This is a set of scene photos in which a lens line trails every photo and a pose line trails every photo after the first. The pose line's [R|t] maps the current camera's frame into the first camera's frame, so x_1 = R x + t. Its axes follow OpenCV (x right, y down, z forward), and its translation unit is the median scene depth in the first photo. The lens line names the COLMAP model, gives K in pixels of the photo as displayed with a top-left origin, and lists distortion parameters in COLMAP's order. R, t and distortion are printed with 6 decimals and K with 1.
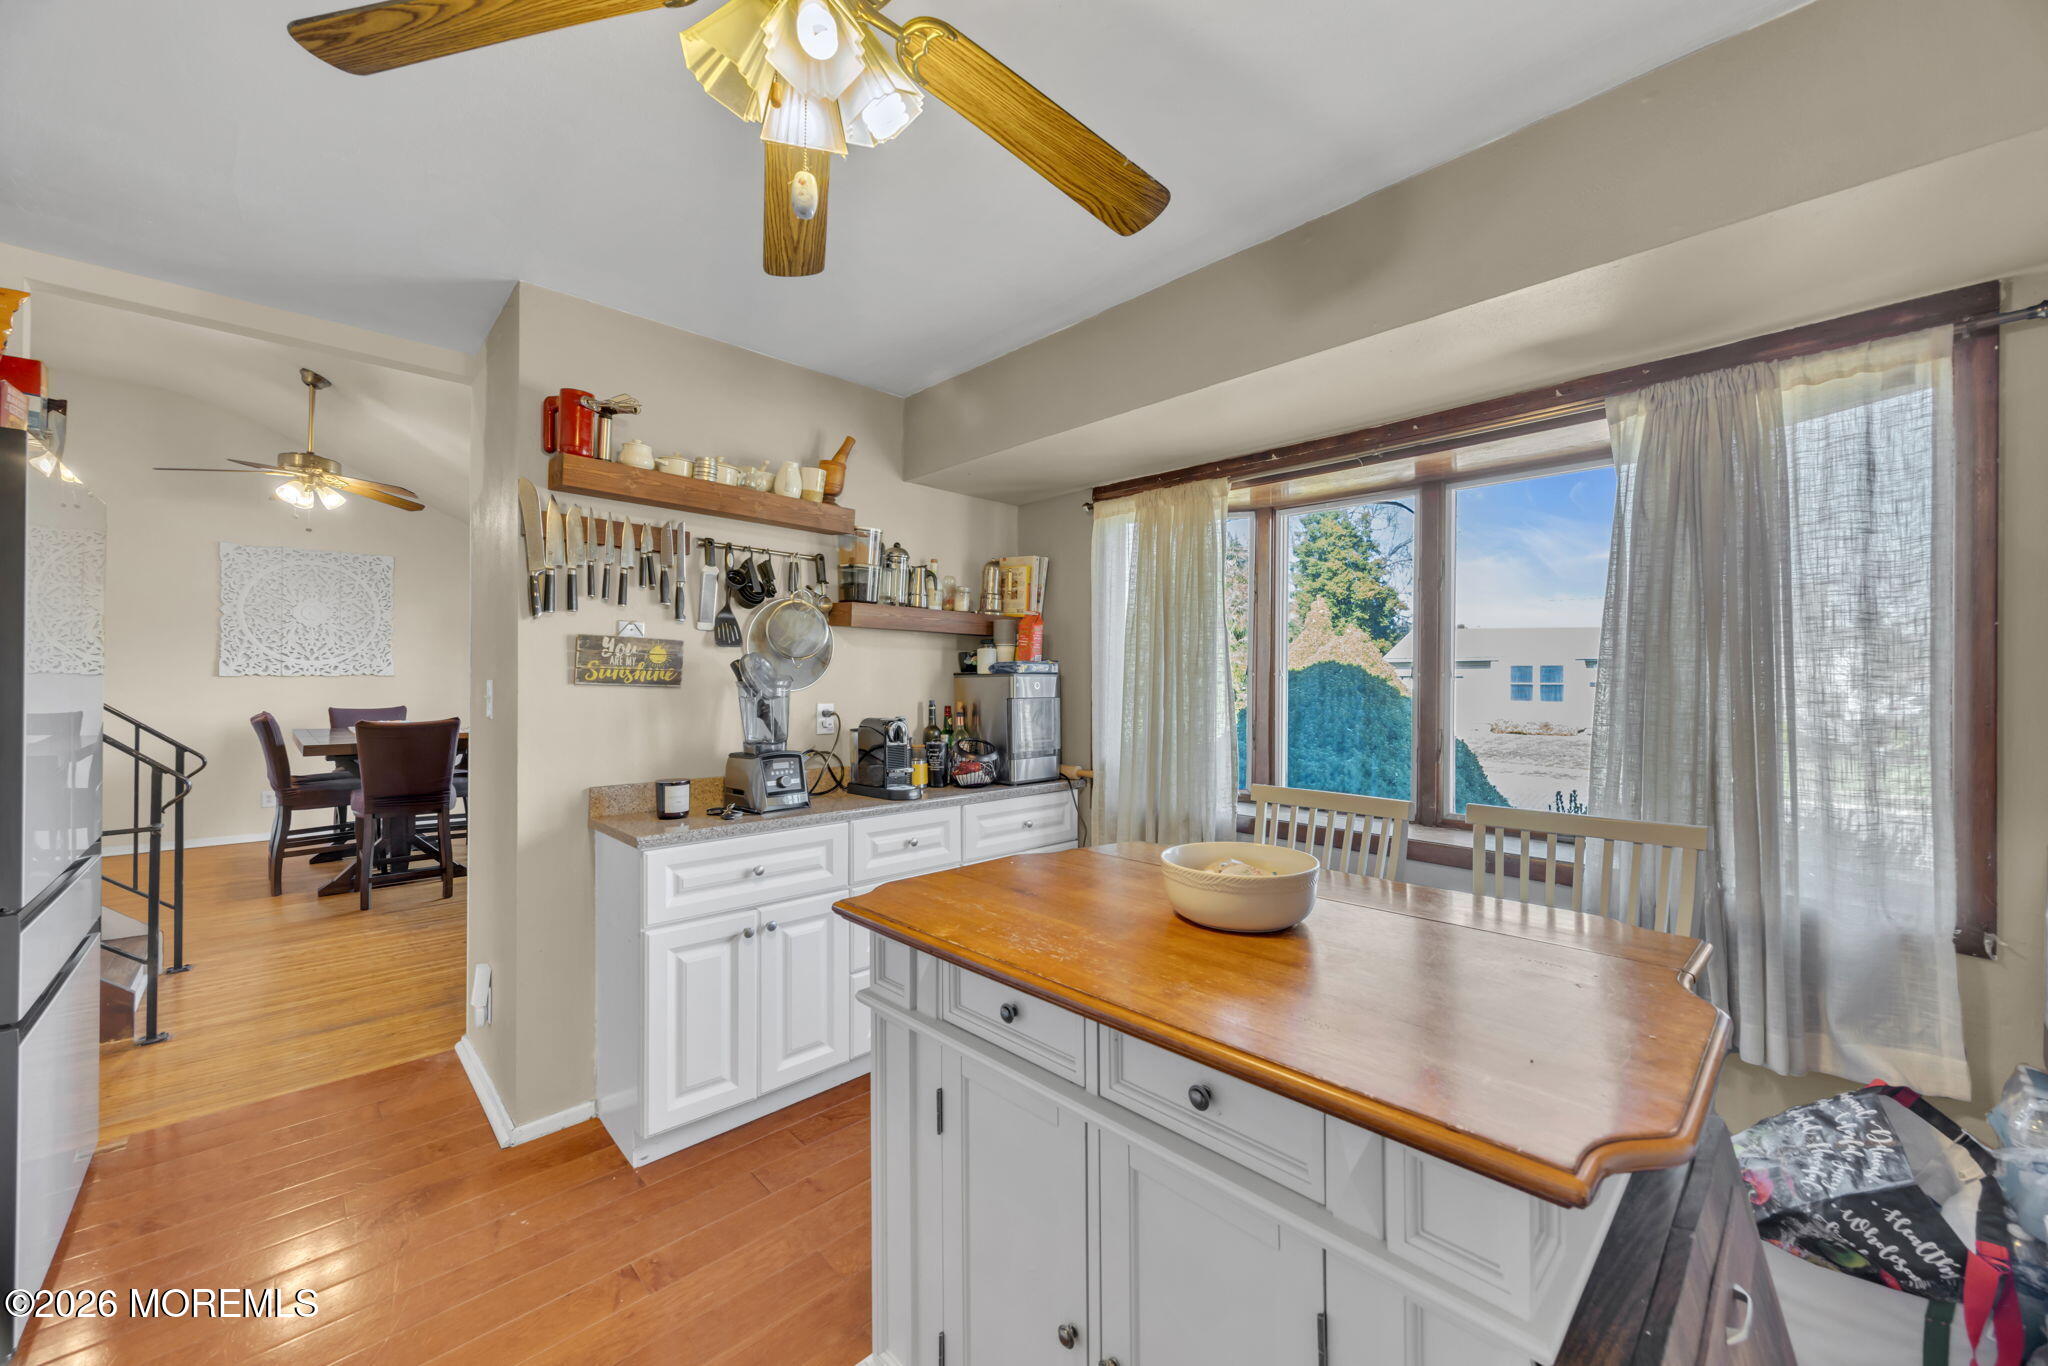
lens RADIAL K [[781.4, 0, 1042.9], [0, 781.4, 684.0], [0, 0, 1]] dist [-0.000234, 0.000013]
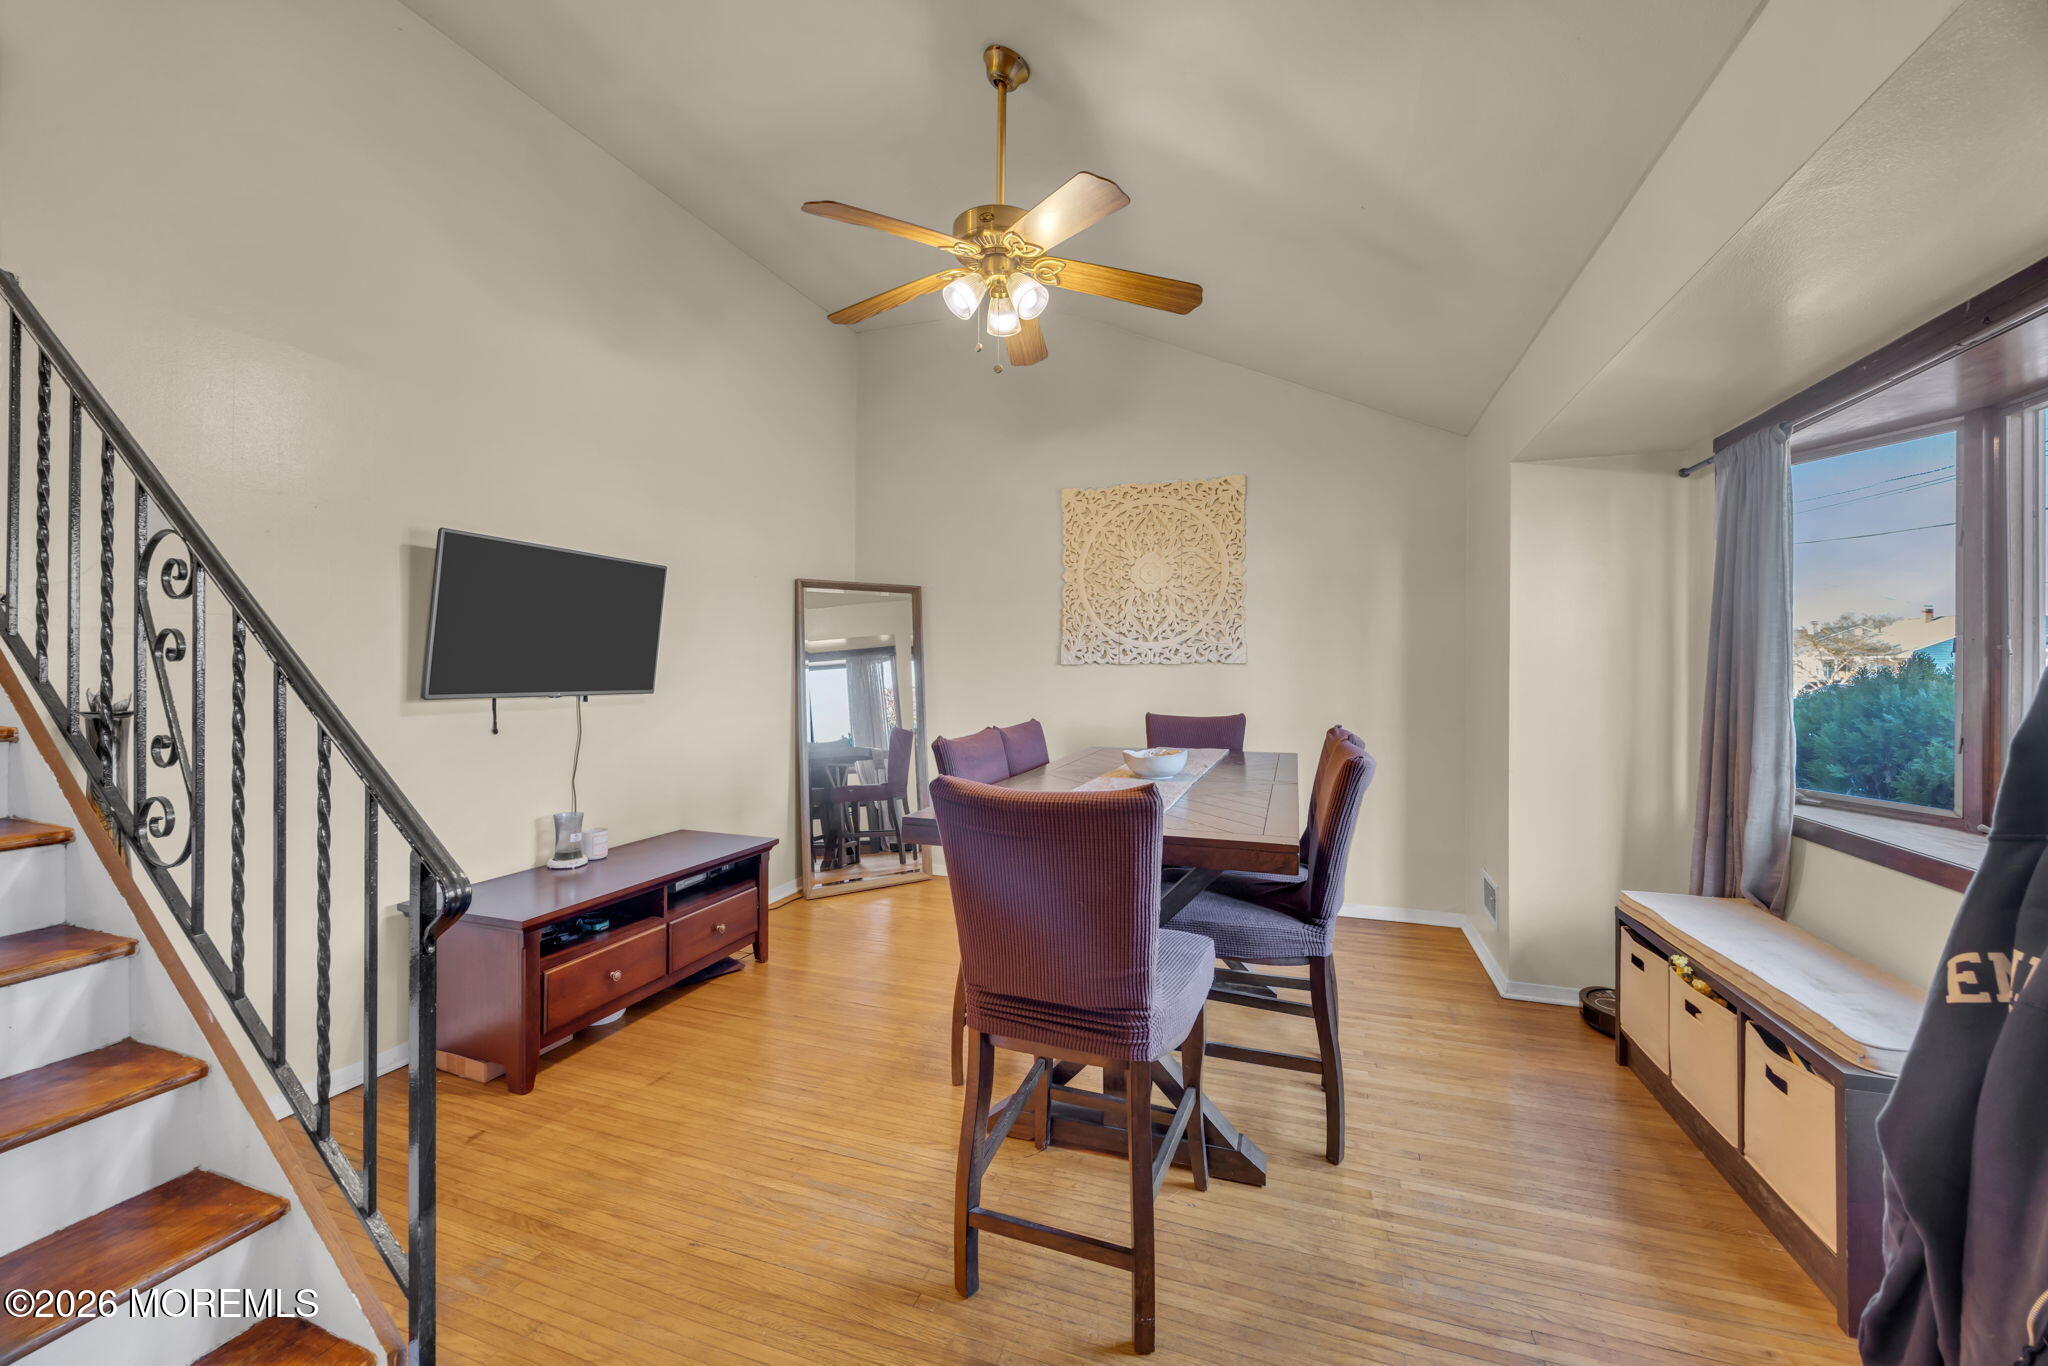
lens RADIAL K [[781.4, 0, 1018.8], [0, 781.4, 676.7], [0, 0, 1]] dist [-0.000234, 0.000013]
pose [[0.435049, 0.010053, -0.900351, -0.358813], [-0.005945, 0.999948, 0.008293, -0.003754], [0.900387, 0.001745, 0.435086, 0.591091]]
